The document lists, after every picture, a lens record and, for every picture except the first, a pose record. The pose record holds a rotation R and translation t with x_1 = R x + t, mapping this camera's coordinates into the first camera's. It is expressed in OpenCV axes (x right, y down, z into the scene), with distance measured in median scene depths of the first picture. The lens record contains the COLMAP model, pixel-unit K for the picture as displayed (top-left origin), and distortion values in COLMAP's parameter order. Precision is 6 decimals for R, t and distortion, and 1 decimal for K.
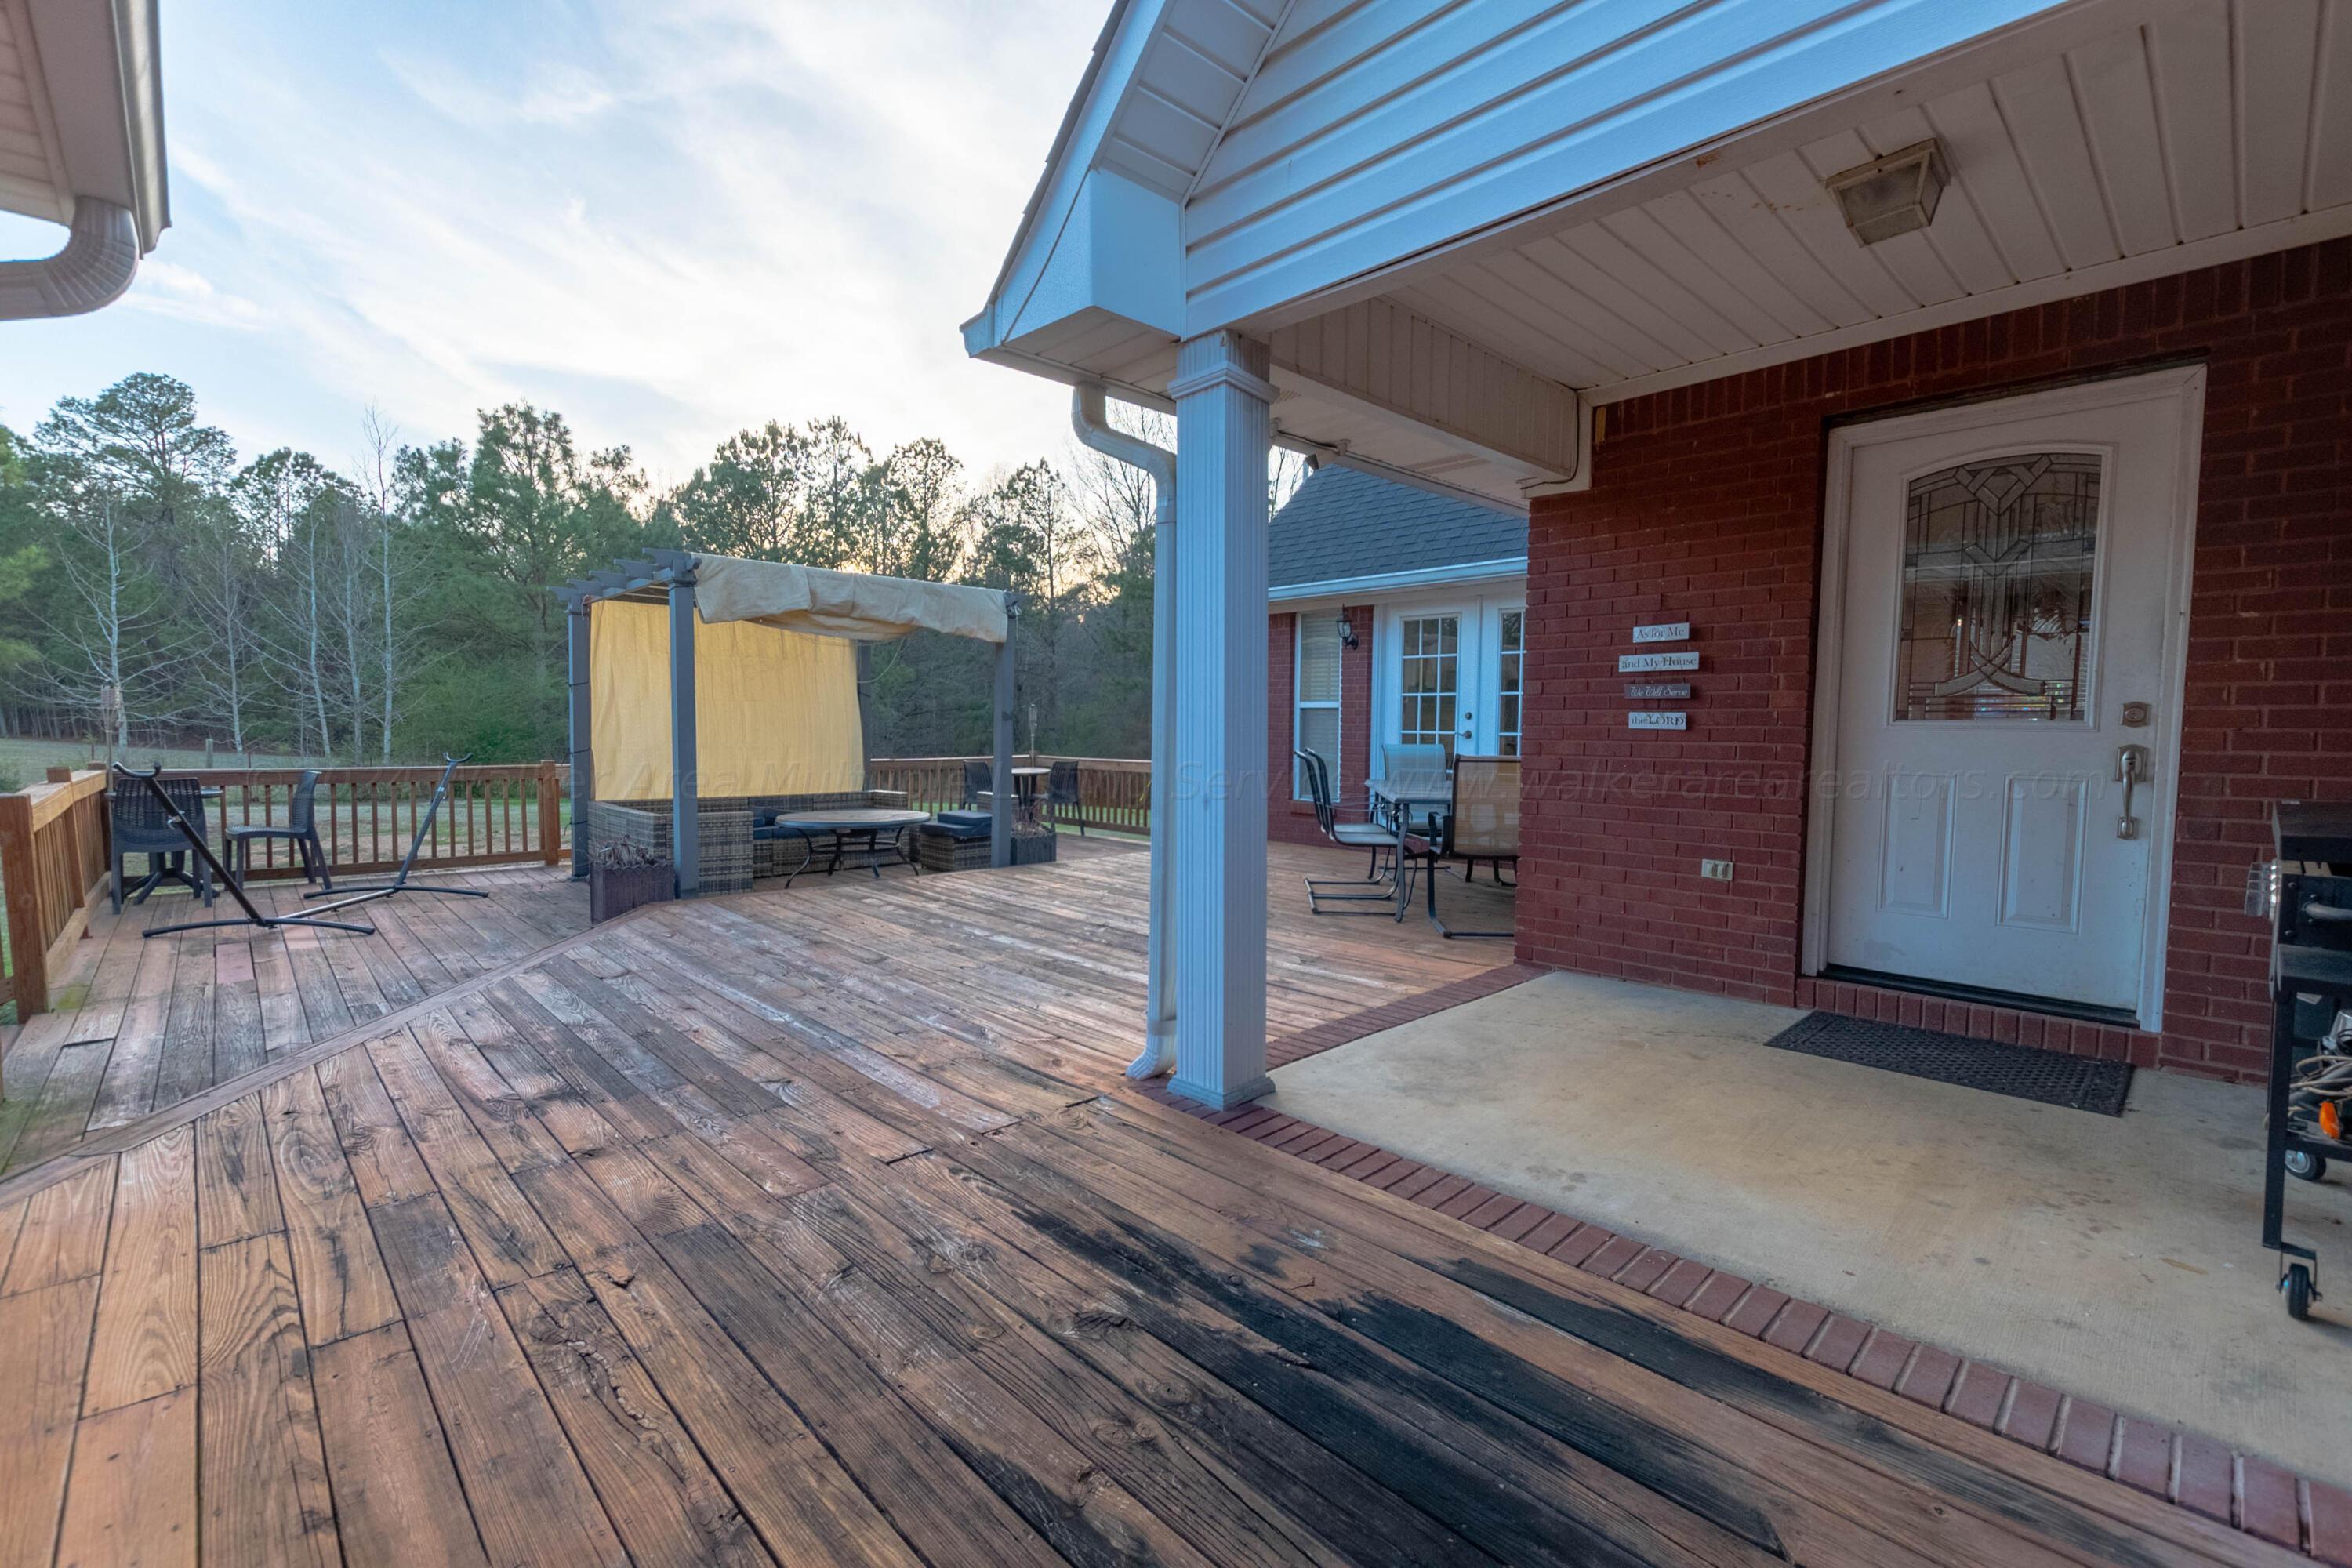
lens RADIAL K [[1027.7, 0, 1176.0], [0, 1027.7, 784.0], [0, 0, 1]] dist [-0.000397, -0.000283]
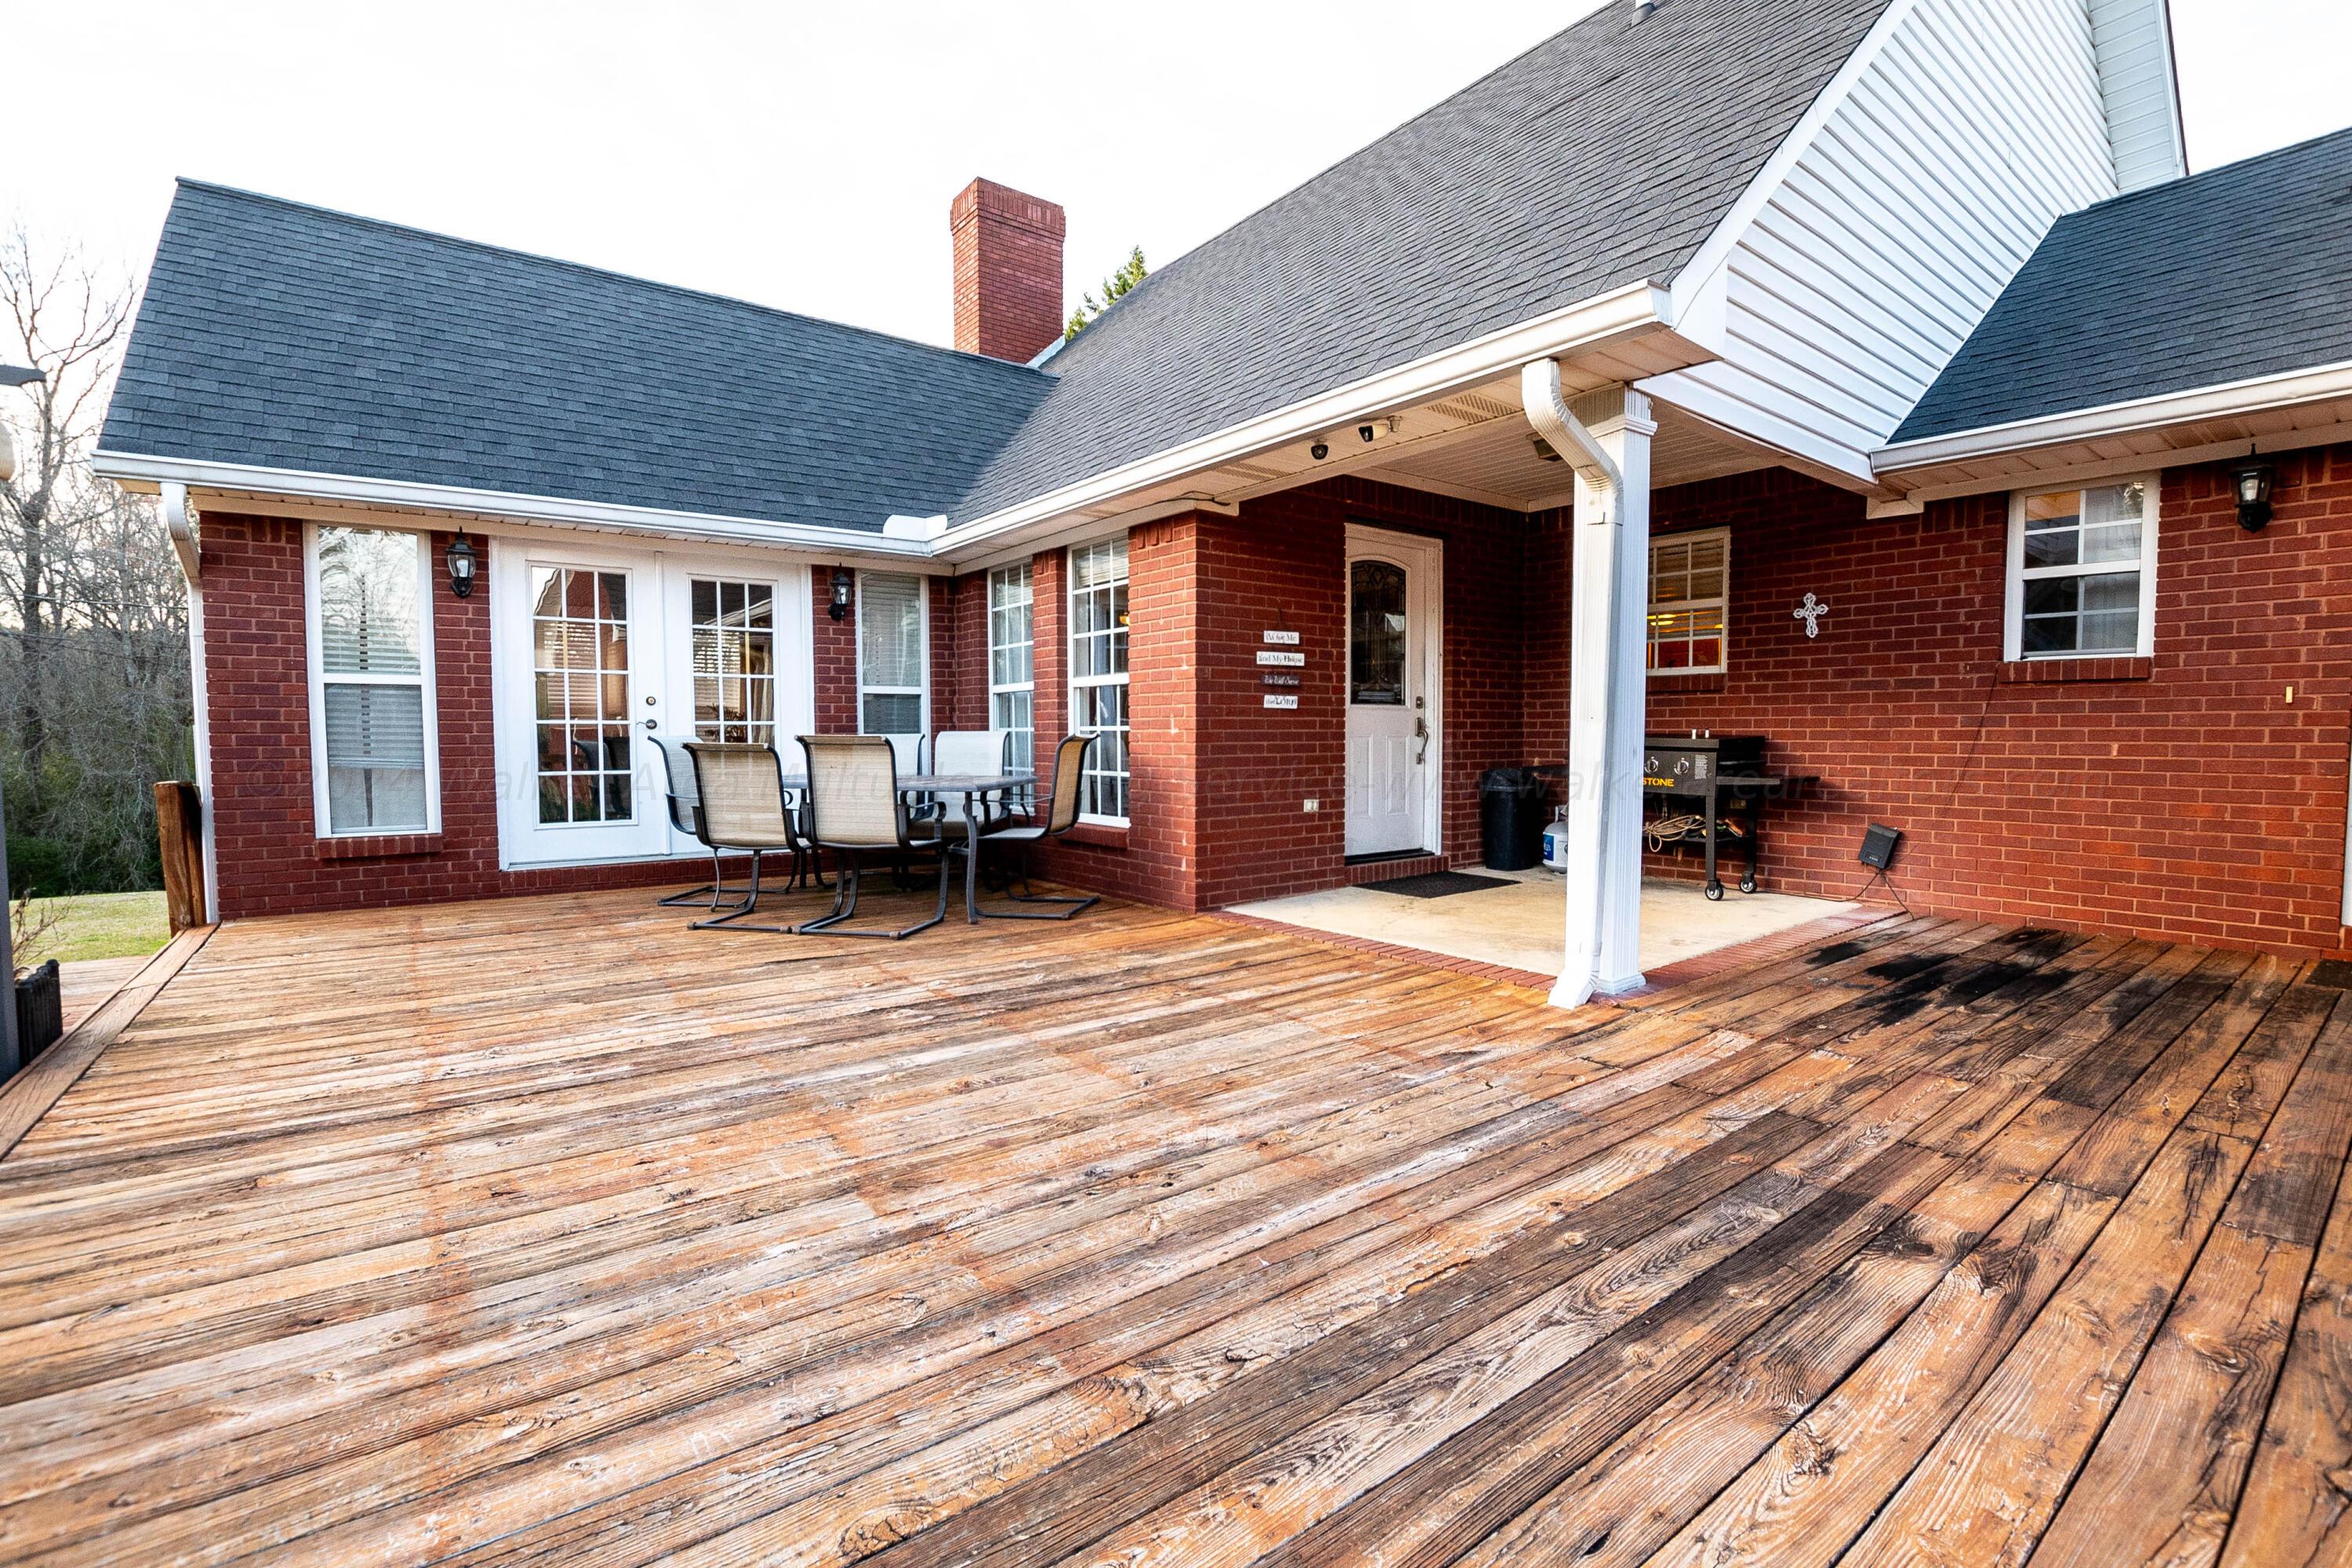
lens RADIAL K [[1034.8, 0, 1176.0], [0, 1034.8, 784.0], [0, 0, 1]] dist [-0.043423, 0.007056]
pose [[0.114768, -0.055997, 0.991813, -1.144920], [0.062717, 0.996827, 0.049023, -0.036896], [-0.991411, 0.056578, 0.117916, 1.239812]]
